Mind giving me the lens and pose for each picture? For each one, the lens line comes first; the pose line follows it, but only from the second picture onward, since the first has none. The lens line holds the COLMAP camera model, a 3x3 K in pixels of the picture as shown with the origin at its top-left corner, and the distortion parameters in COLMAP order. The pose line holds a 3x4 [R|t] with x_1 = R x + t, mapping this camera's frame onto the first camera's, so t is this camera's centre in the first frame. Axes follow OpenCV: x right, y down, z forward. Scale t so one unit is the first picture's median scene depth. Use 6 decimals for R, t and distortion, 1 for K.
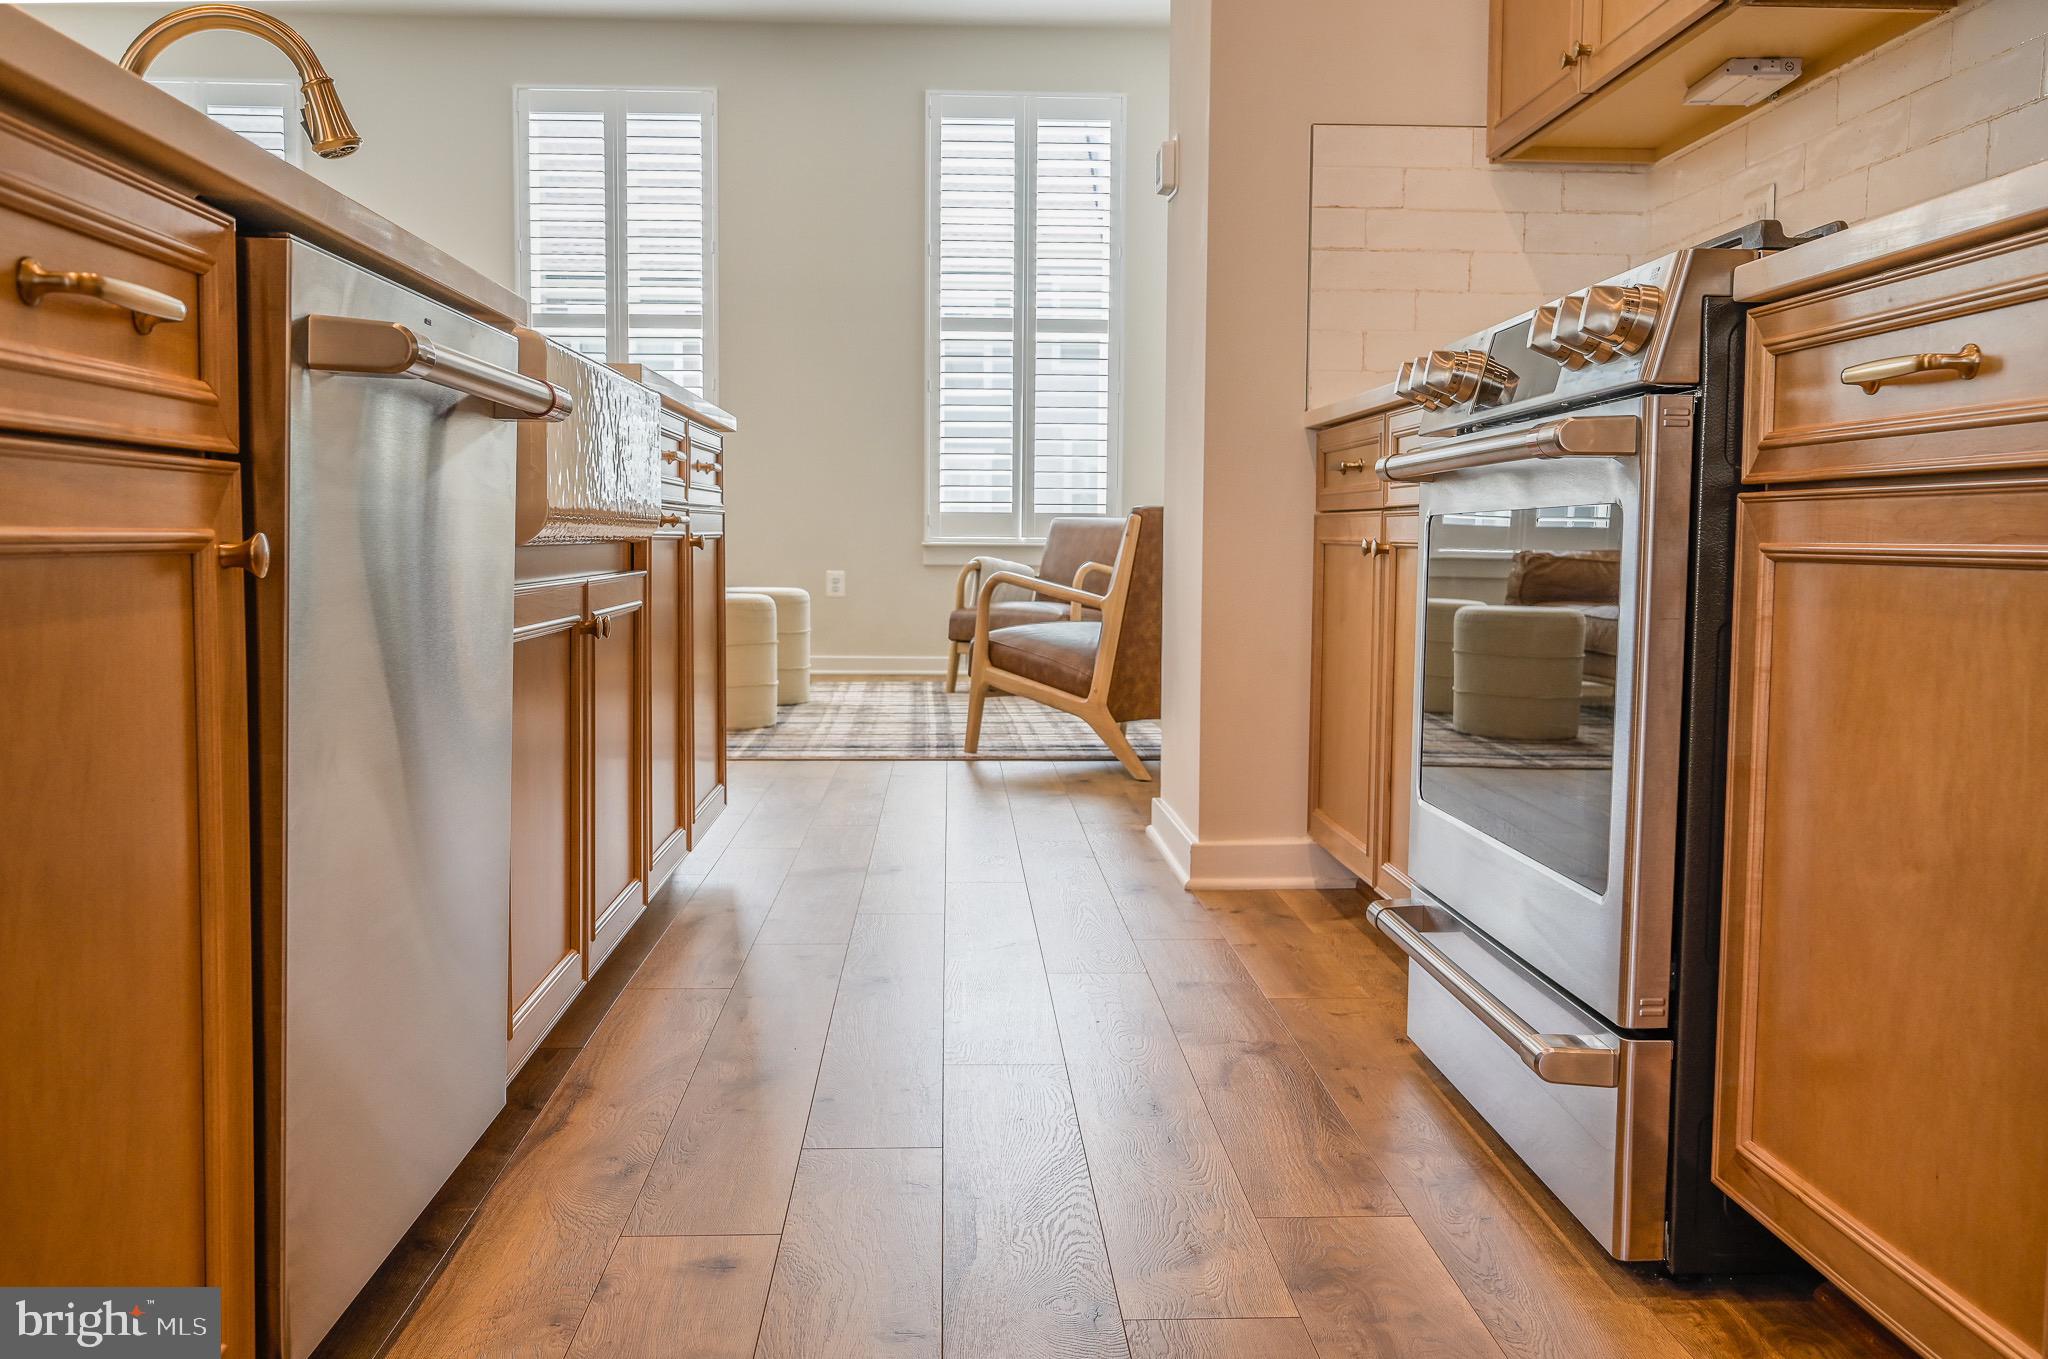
lens RADIAL K [[1785.0, 0, 1025.6], [0, 1785.0, 688.5], [0, 0, 1]] dist [0.026208, -0.002885]
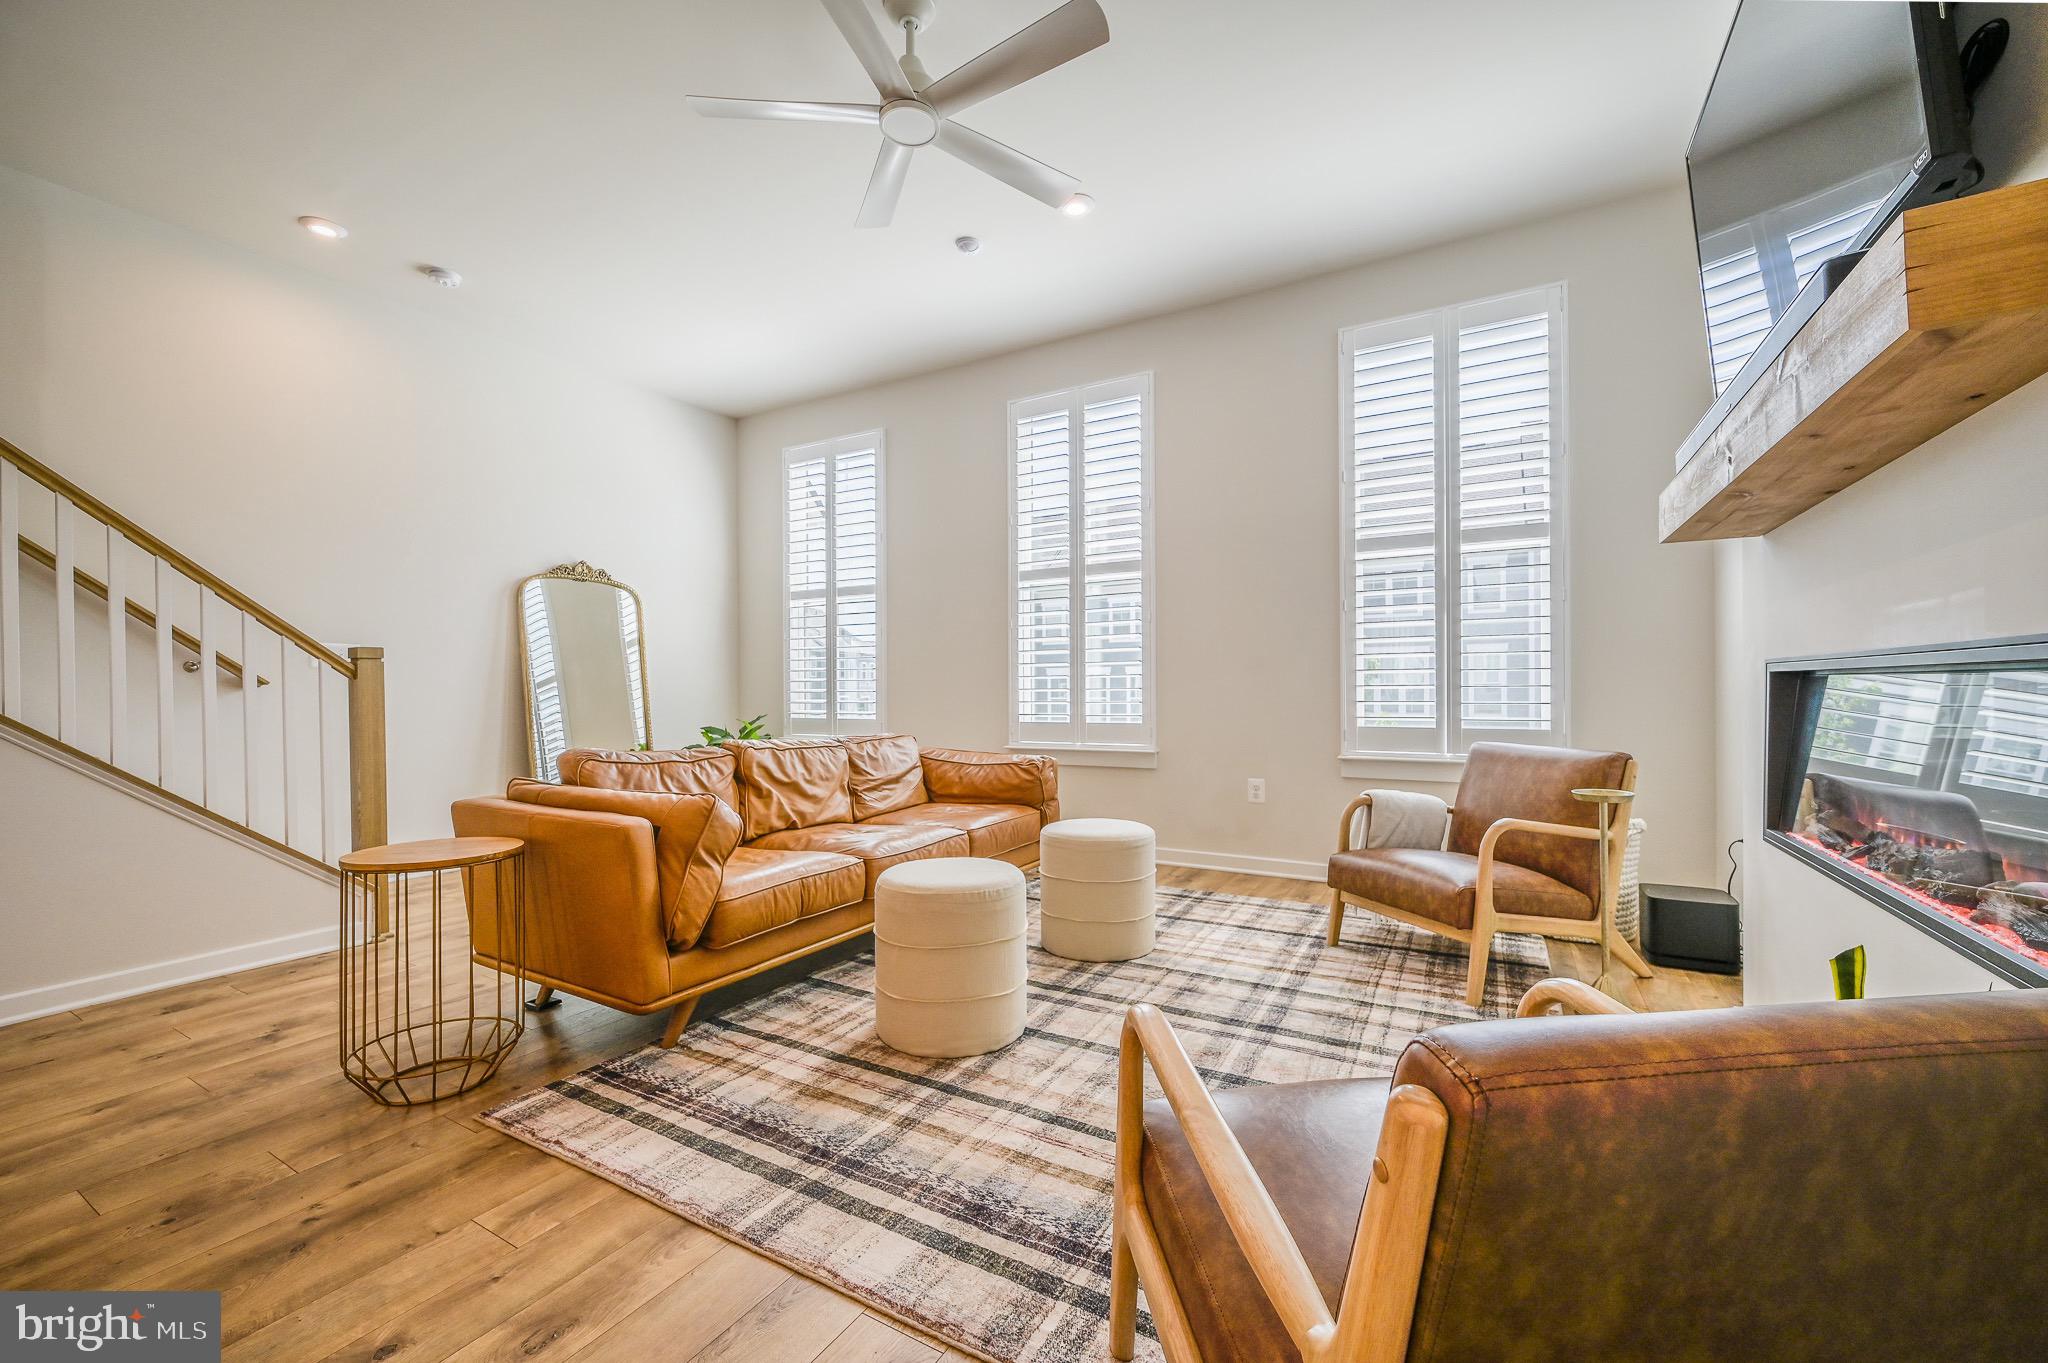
lens RADIAL K [[815.7, 0, 1020.5], [0, 815.7, 686.4], [0, 0, 1]] dist [-0.001242, -0.000245]
pose [[0.839535, -0.011769, -0.543178, 0.045010], [-0.031815, 0.996985, -0.070775, -0.083344], [0.542373, 0.076699, 0.836630, 0.507275]]
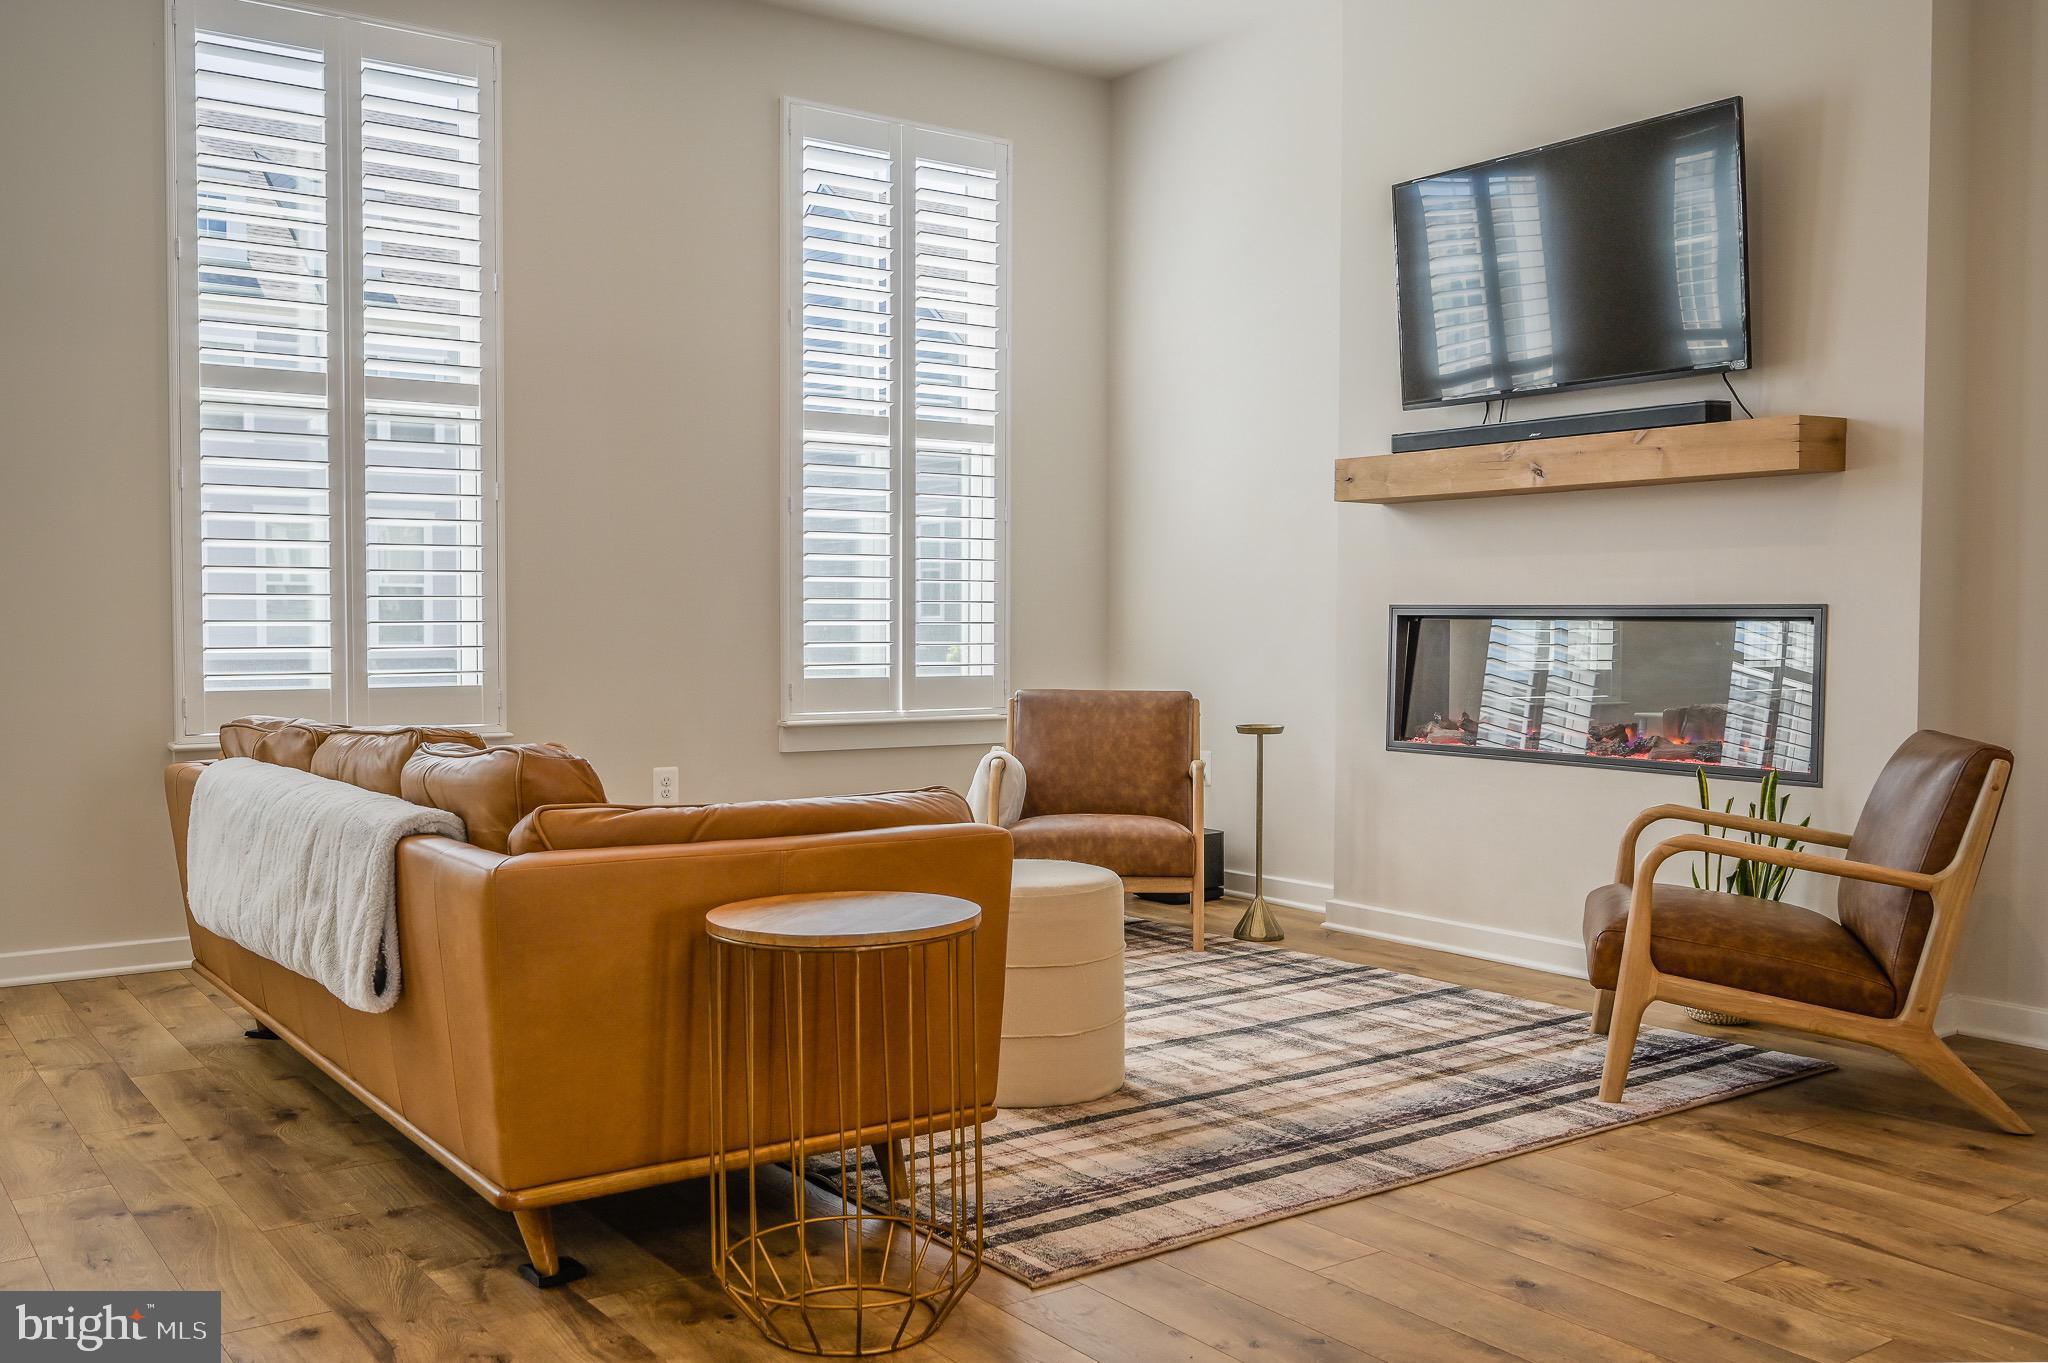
lens RADIAL K [[1785.0, 0, 1029.9], [0, 1785.0, 675.3], [0, 0, 1]] dist [0.026208, -0.002885]
pose [[0.837268, -0.020715, 0.546400, -0.369178], [0.043950, 0.998598, -0.029487, -0.075908], [-0.545024, 0.048703, 0.837005, 0.352748]]
